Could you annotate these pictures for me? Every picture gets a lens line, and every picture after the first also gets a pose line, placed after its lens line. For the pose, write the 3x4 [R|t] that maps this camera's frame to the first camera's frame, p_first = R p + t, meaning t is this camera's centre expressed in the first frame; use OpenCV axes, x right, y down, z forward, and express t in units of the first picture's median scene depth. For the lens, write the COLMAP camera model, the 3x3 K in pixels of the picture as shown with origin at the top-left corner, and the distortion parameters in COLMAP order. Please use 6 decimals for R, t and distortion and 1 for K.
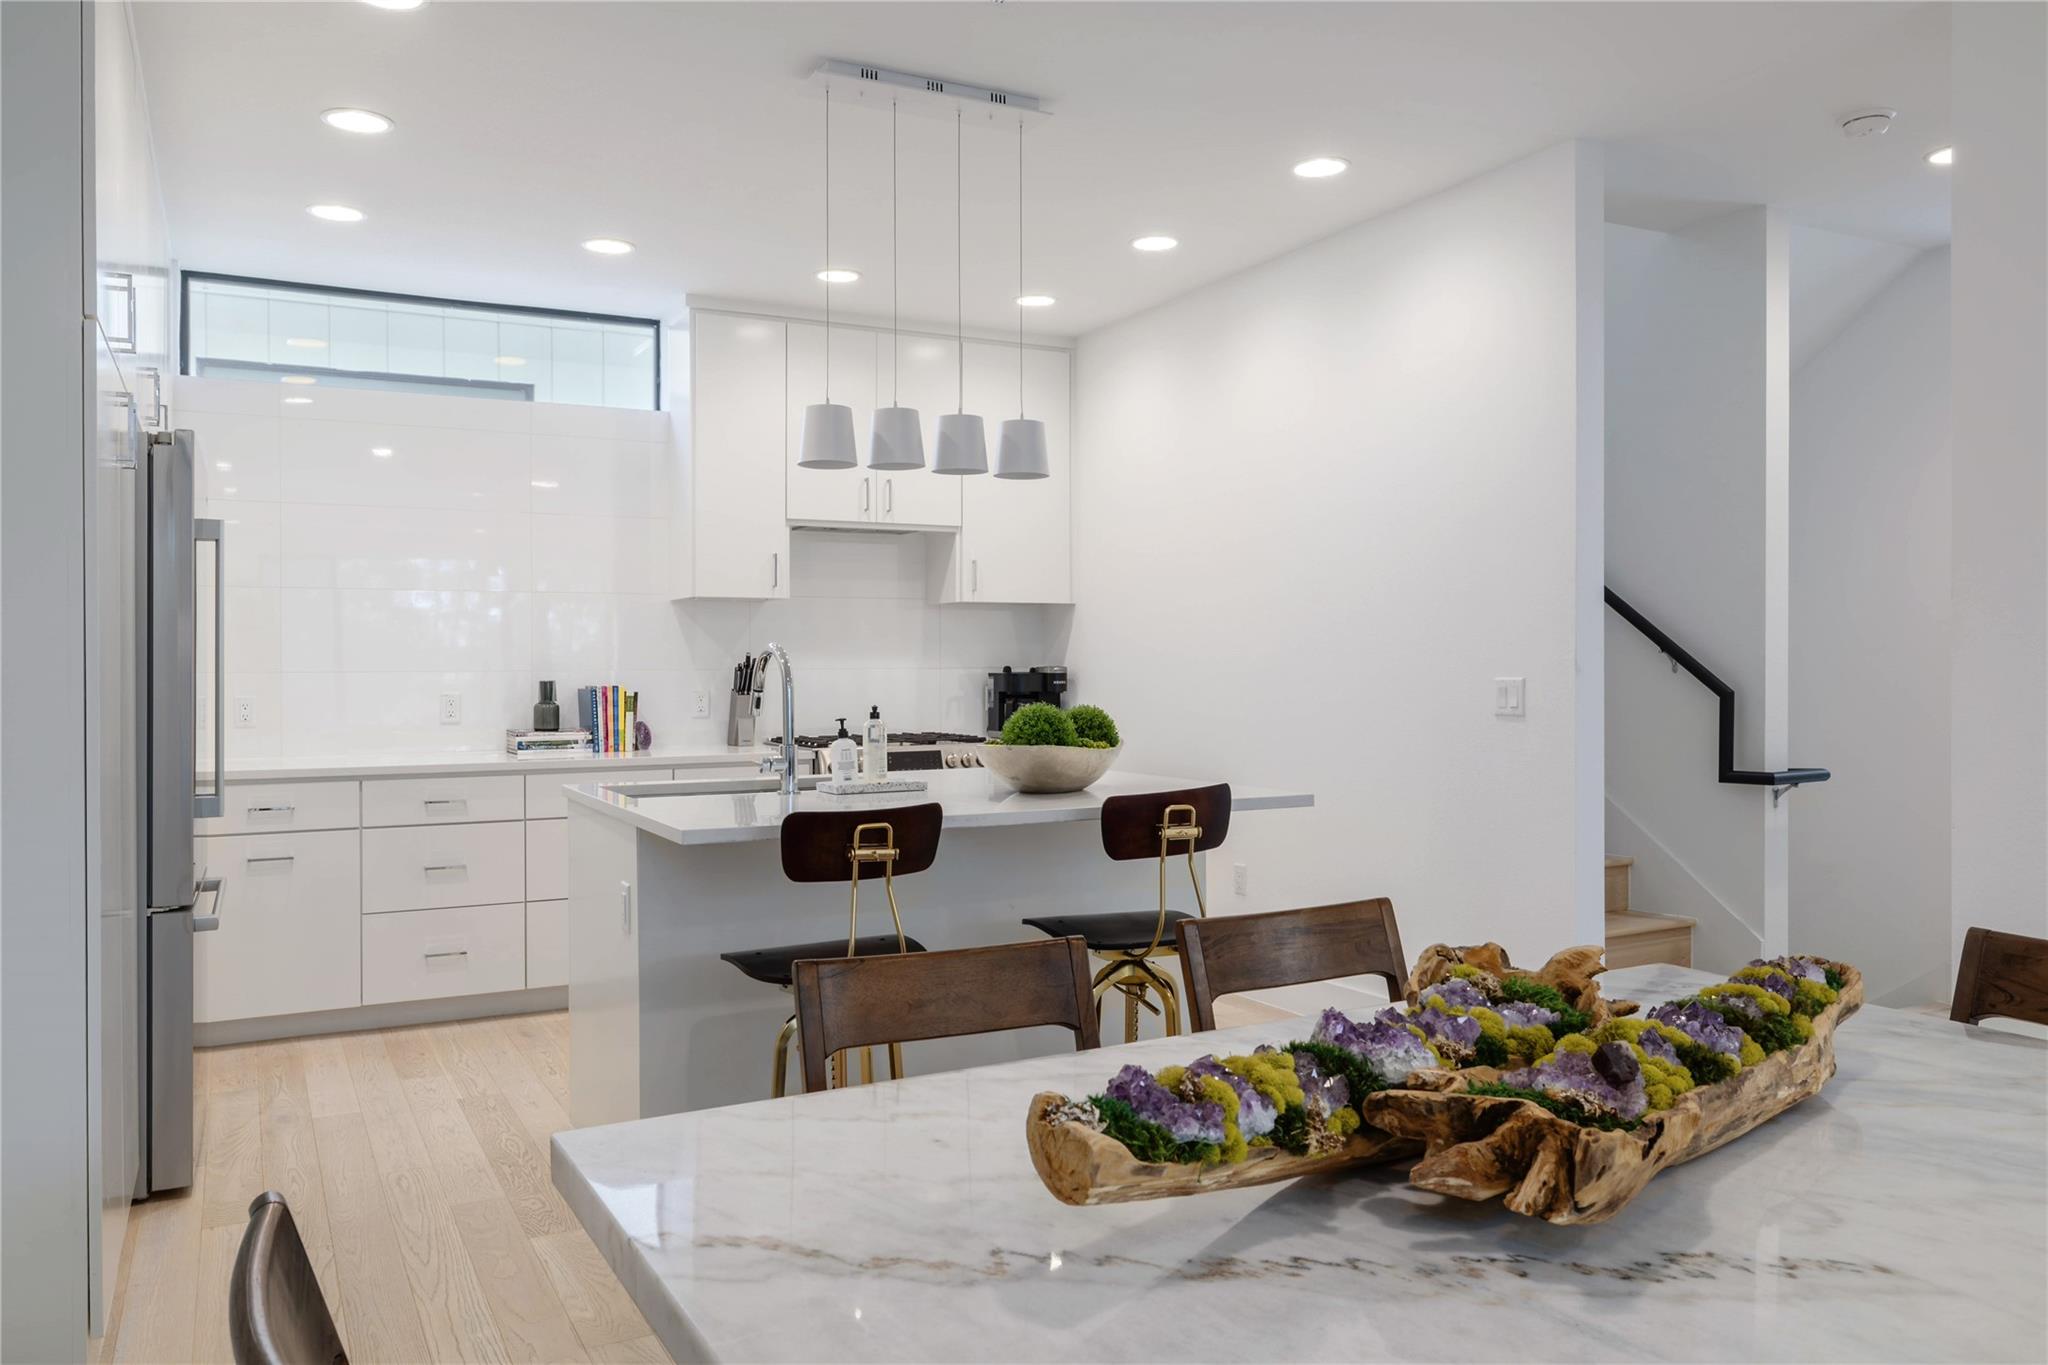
lens RADIAL K [[1476.0, 0, 1024.0], [0, 1476.0, 682.5], [0, 0, 1]] dist [-0.000300, -0.000439]
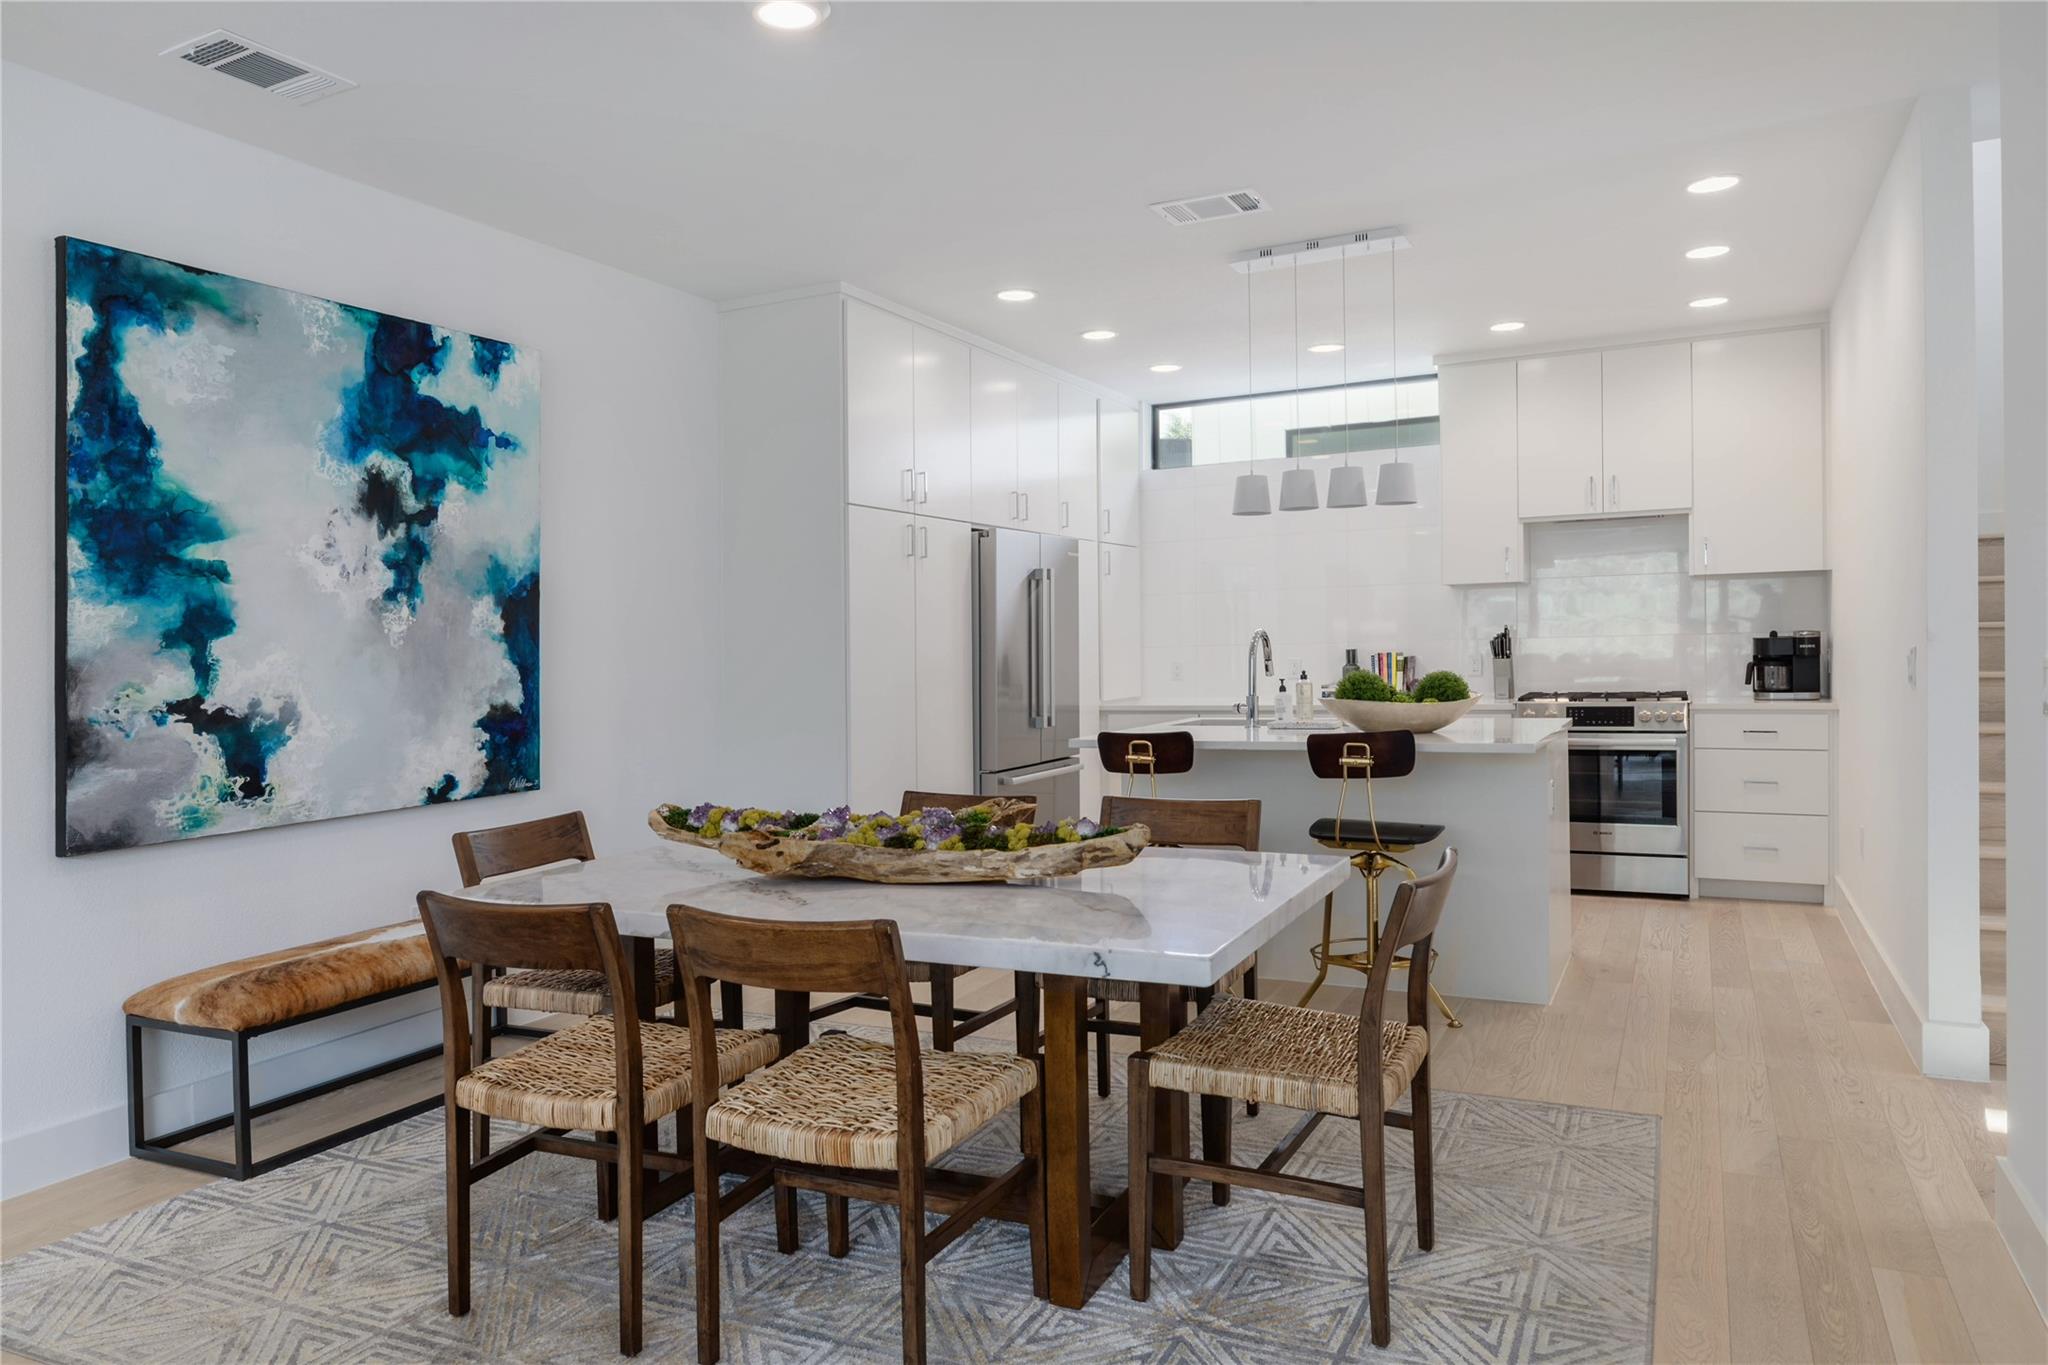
lens RADIAL K [[1329.3, 0, 1024.0], [0, 1329.3, 682.5], [0, 0, 1]] dist [0.004341, 0.002391]
pose [[0.587812, 0.013441, -0.808886, 0.528141], [0.013466, 0.999561, 0.026395, -0.007323], [0.808885, -0.026407, 0.587373, -0.007051]]
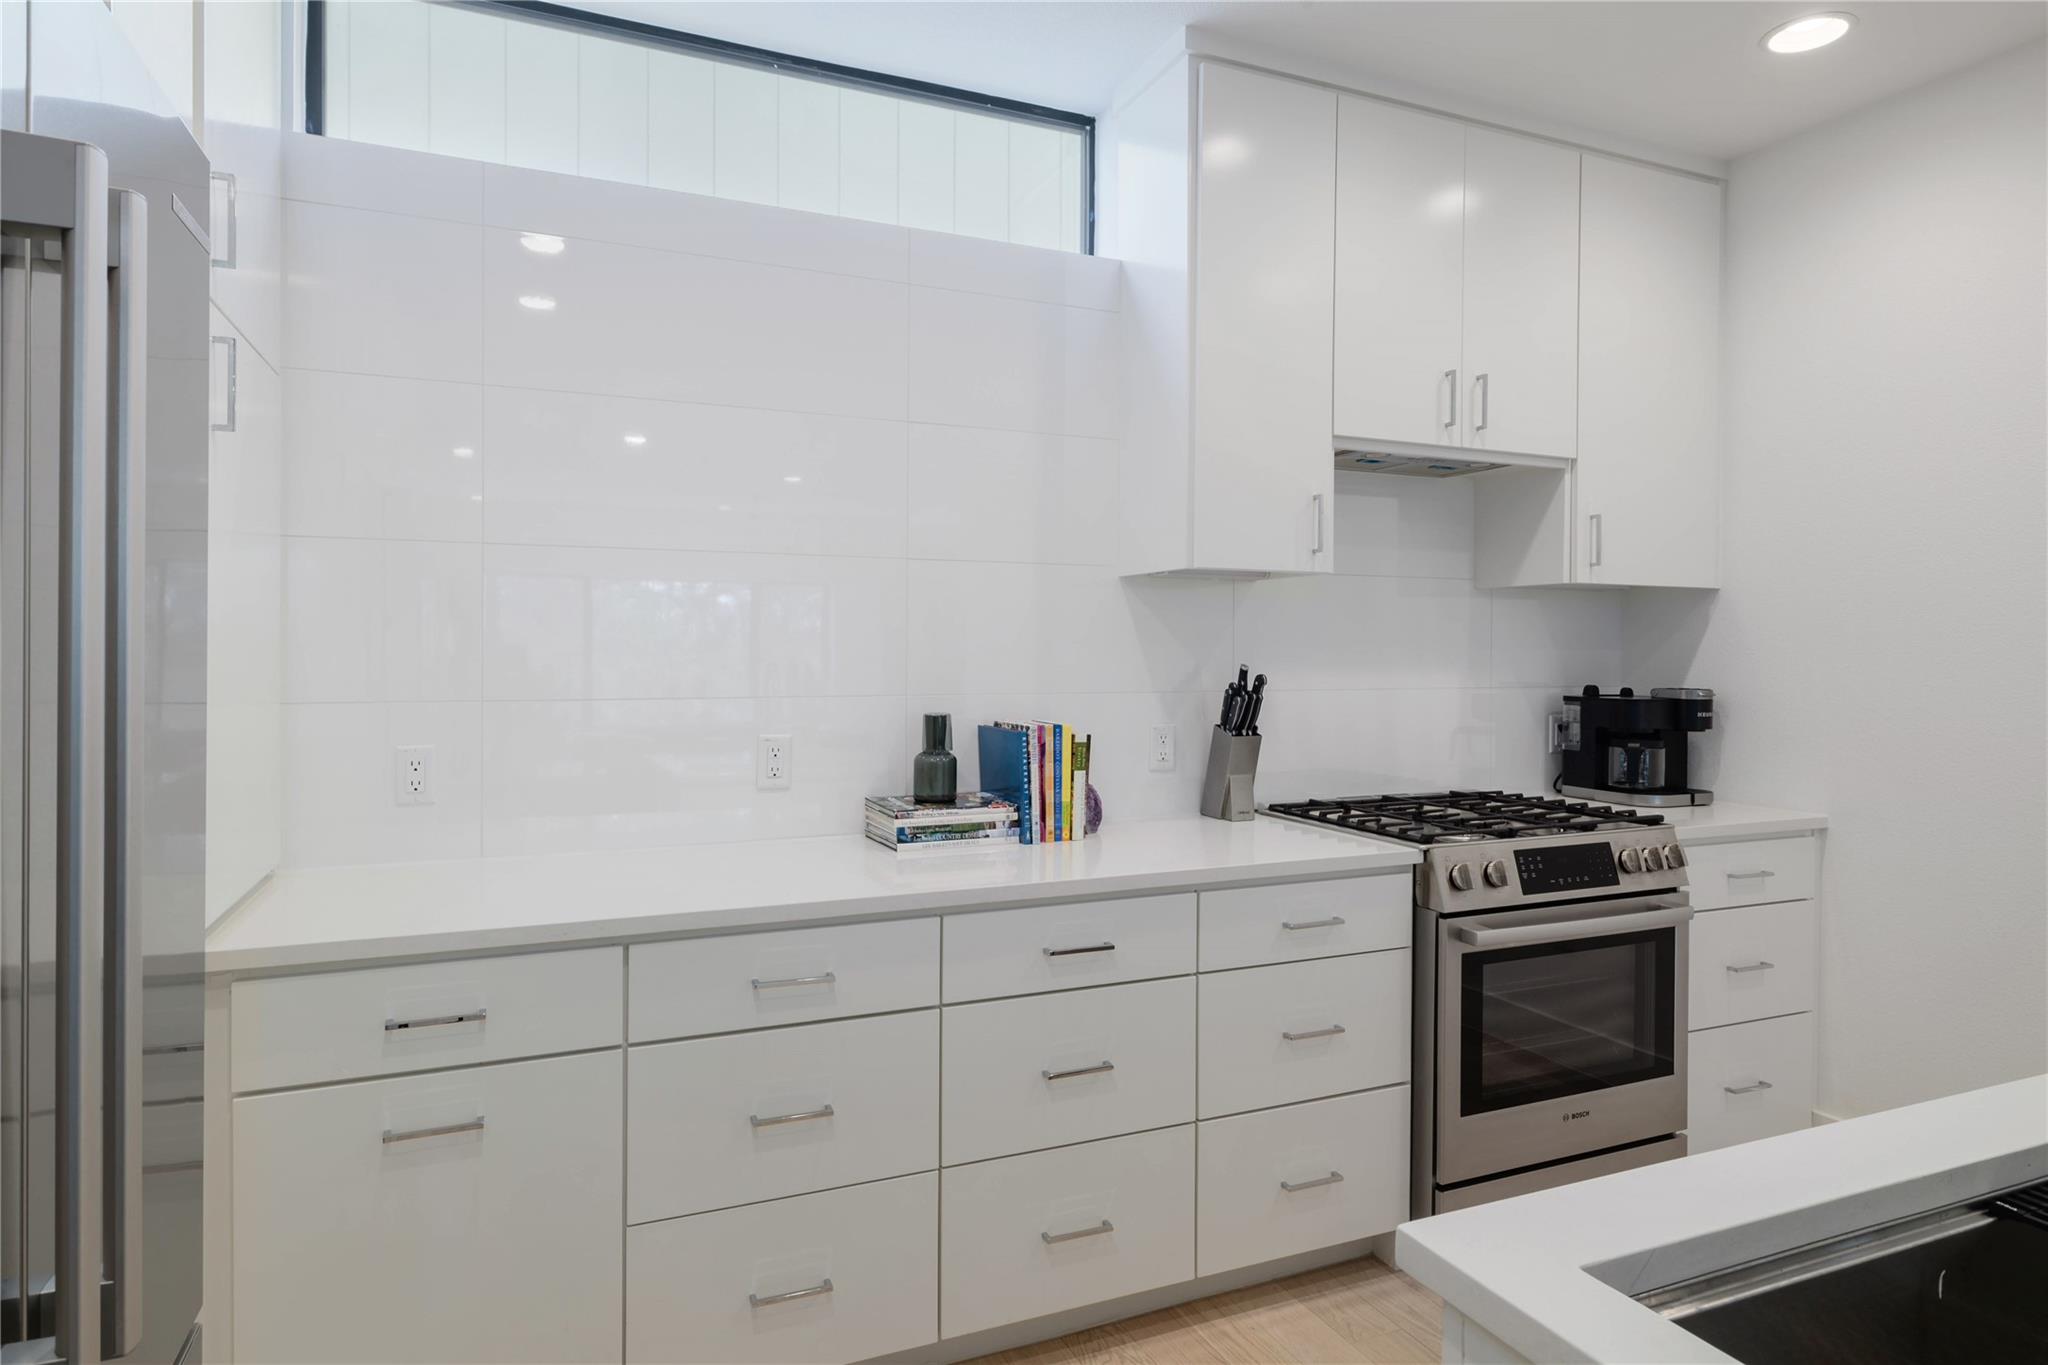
lens RADIAL K [[1235.6, 0, 1057.1], [0, 1235.6, 681.0], [0, 0, 1]] dist [0.005055, 0.000561]
pose [[0.997956, 0.012969, -0.062583, -0.247350], [-0.012025, 0.999809, 0.015431, -0.021668], [0.062771, -0.014647, 0.997920, 0.528198]]
